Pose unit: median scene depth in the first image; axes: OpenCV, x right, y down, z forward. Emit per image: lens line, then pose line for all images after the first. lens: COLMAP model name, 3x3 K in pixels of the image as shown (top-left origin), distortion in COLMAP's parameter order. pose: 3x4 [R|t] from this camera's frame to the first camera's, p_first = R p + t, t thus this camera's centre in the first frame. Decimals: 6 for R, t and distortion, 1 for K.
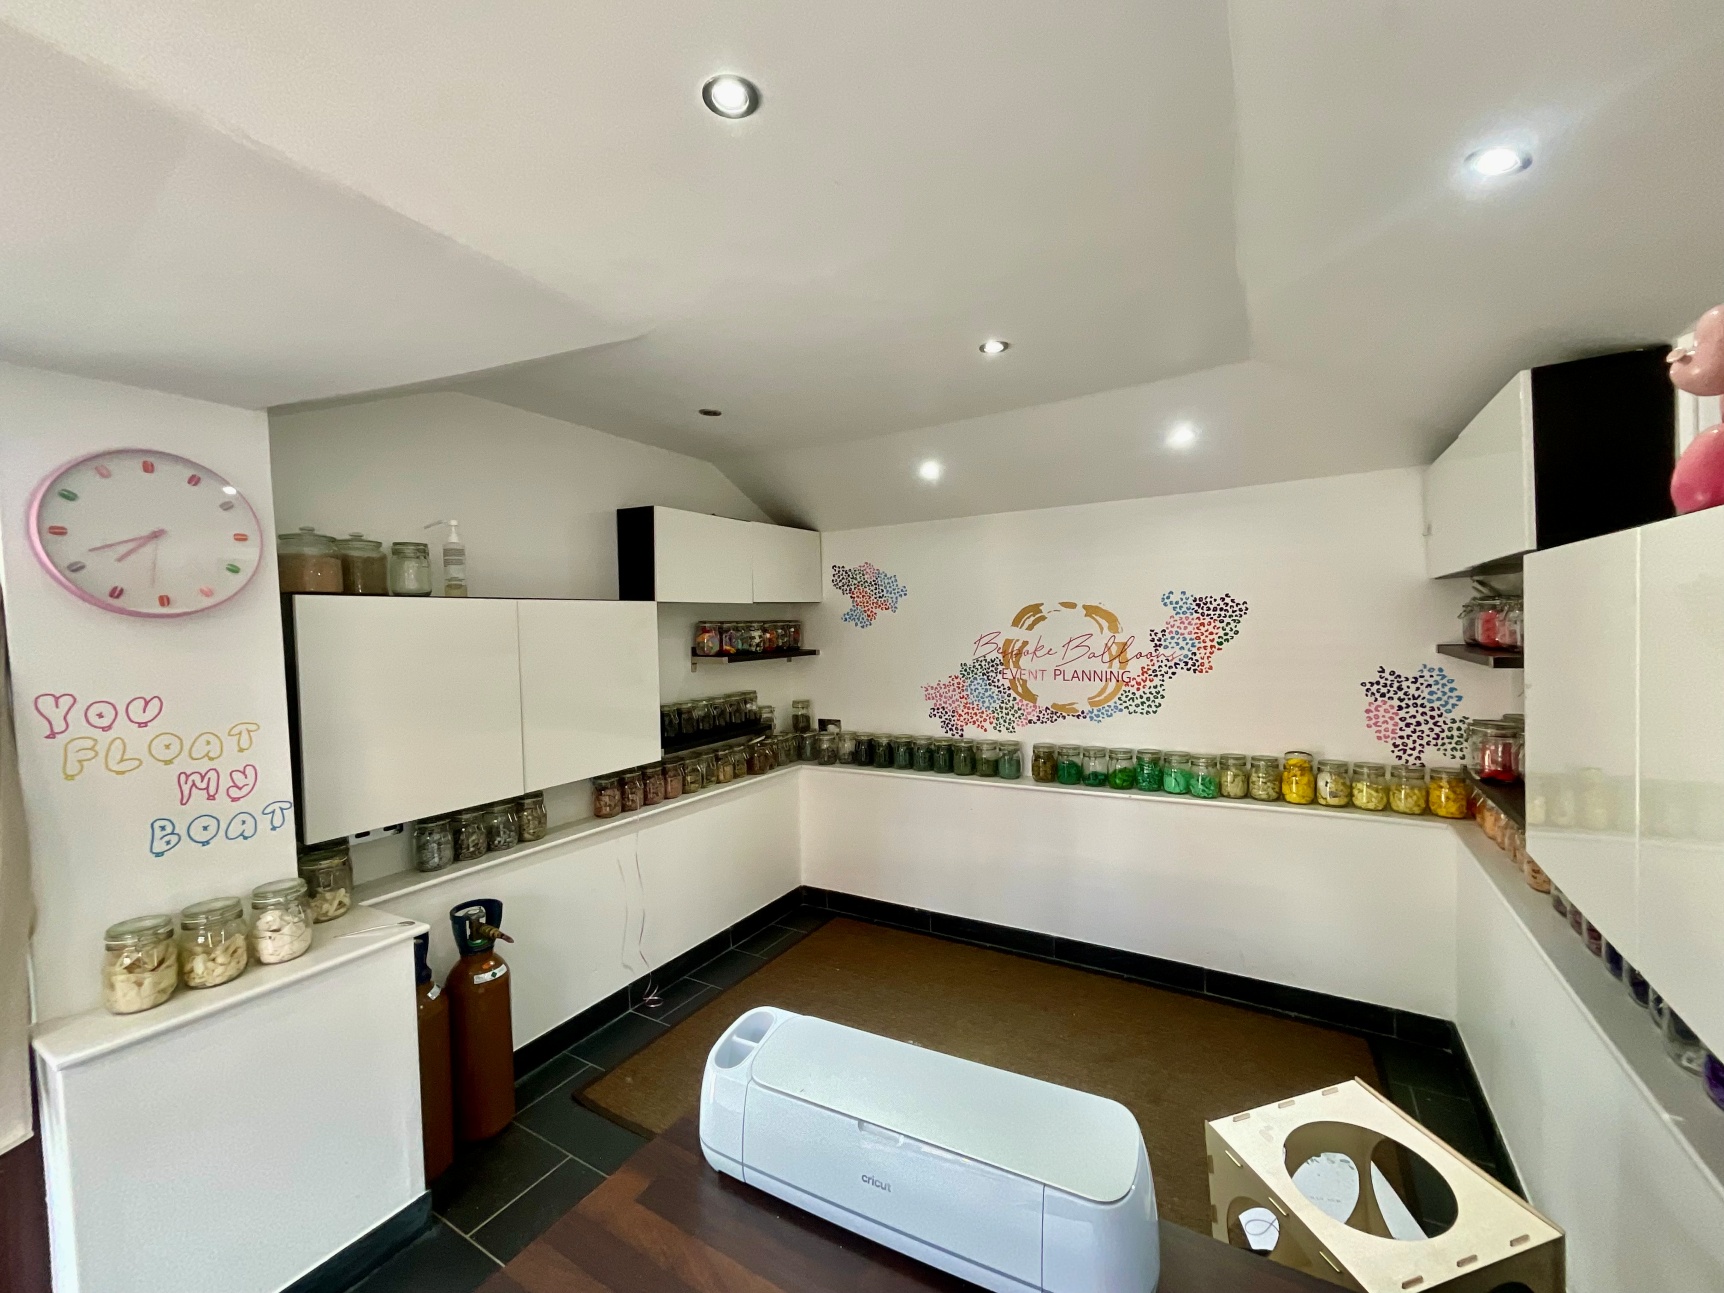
lens RADIAL K [[696.3, 0, 861.0], [0, 696.3, 649.2], [0, 0, 1]] dist [-0.001322, -0.000293]
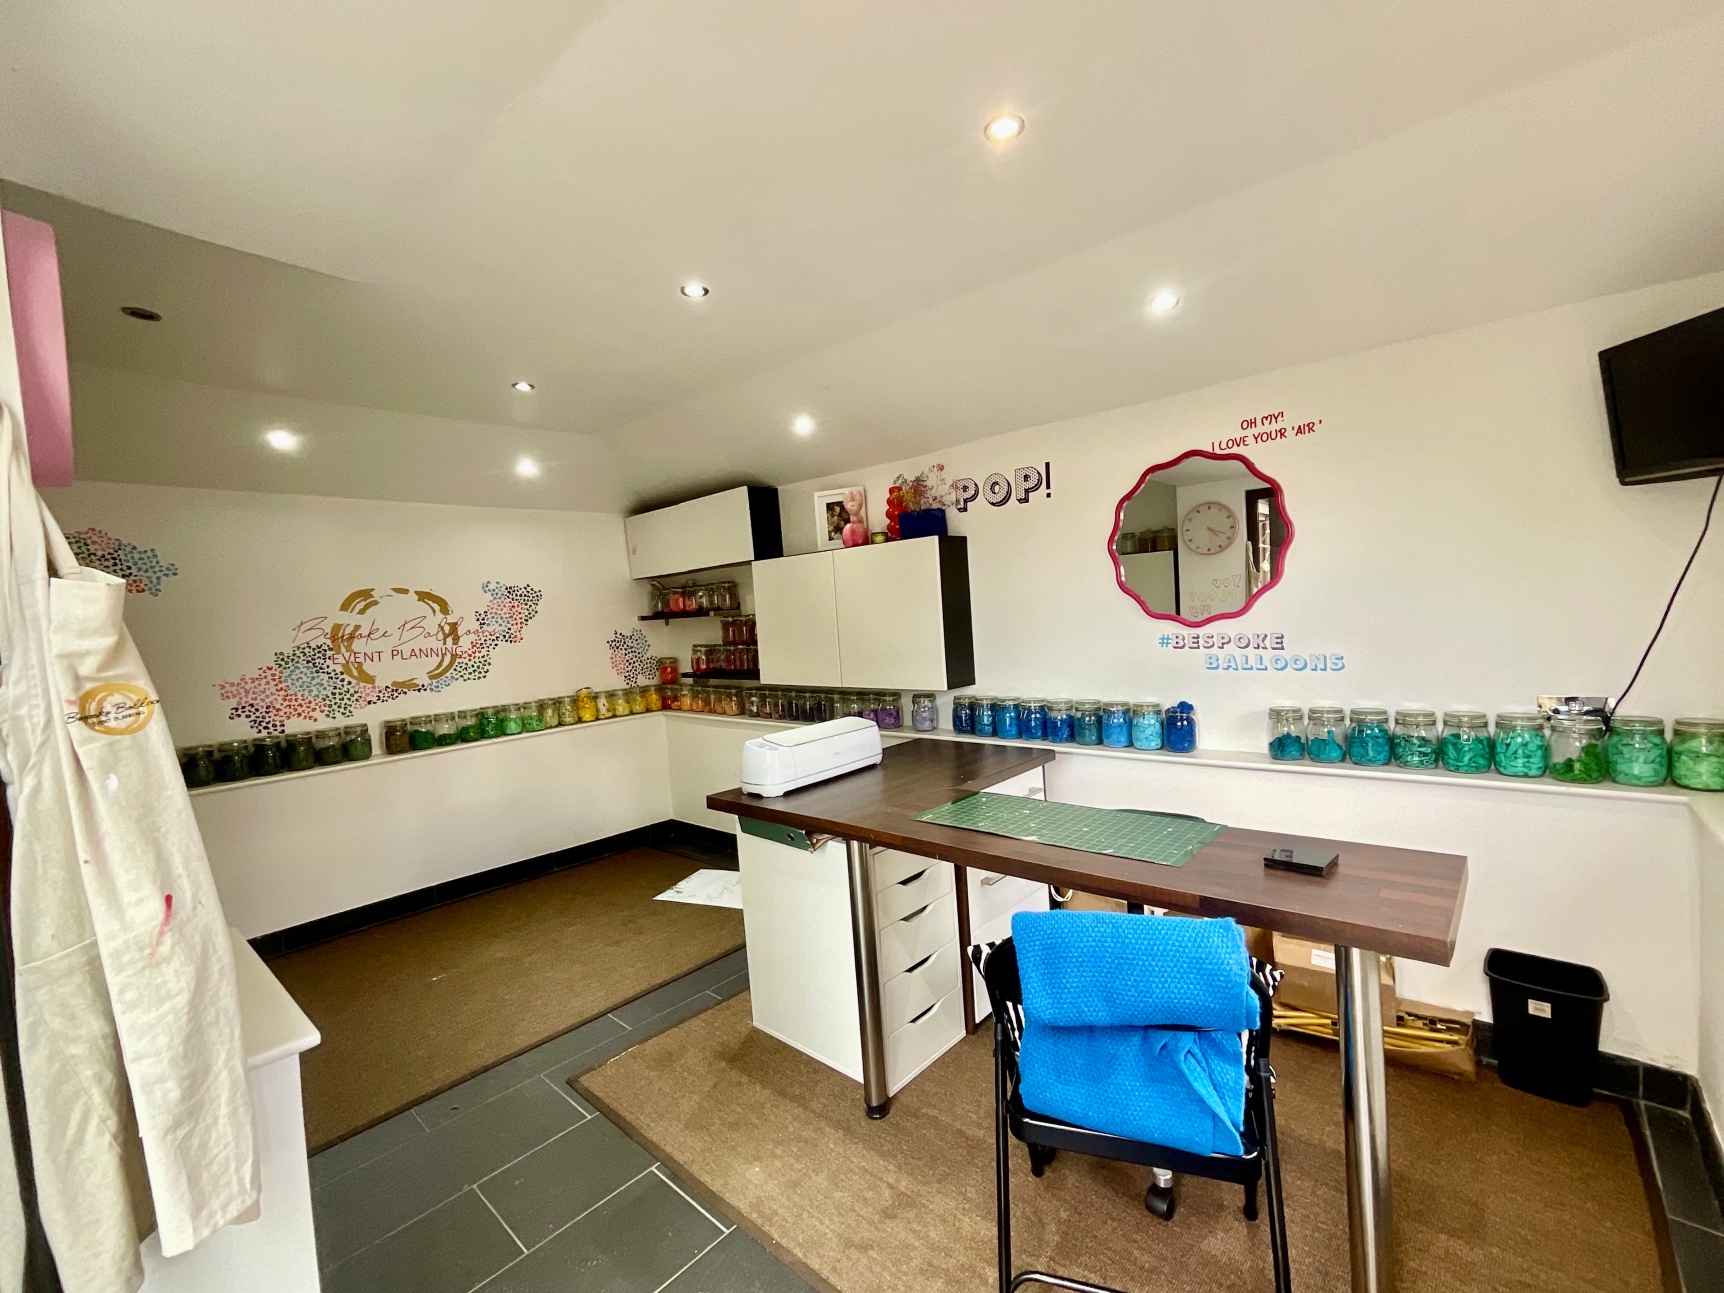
lens RADIAL K [[696.3, 0, 861.0], [0, 696.3, 649.2], [0, 0, 1]] dist [-0.001322, -0.000293]
pose [[0.210813, -0.049023, 0.976296, -0.632249], [0.080250, 0.996238, 0.032696, 0.051750], [-0.974227, 0.071455, 0.213955, 0.062906]]
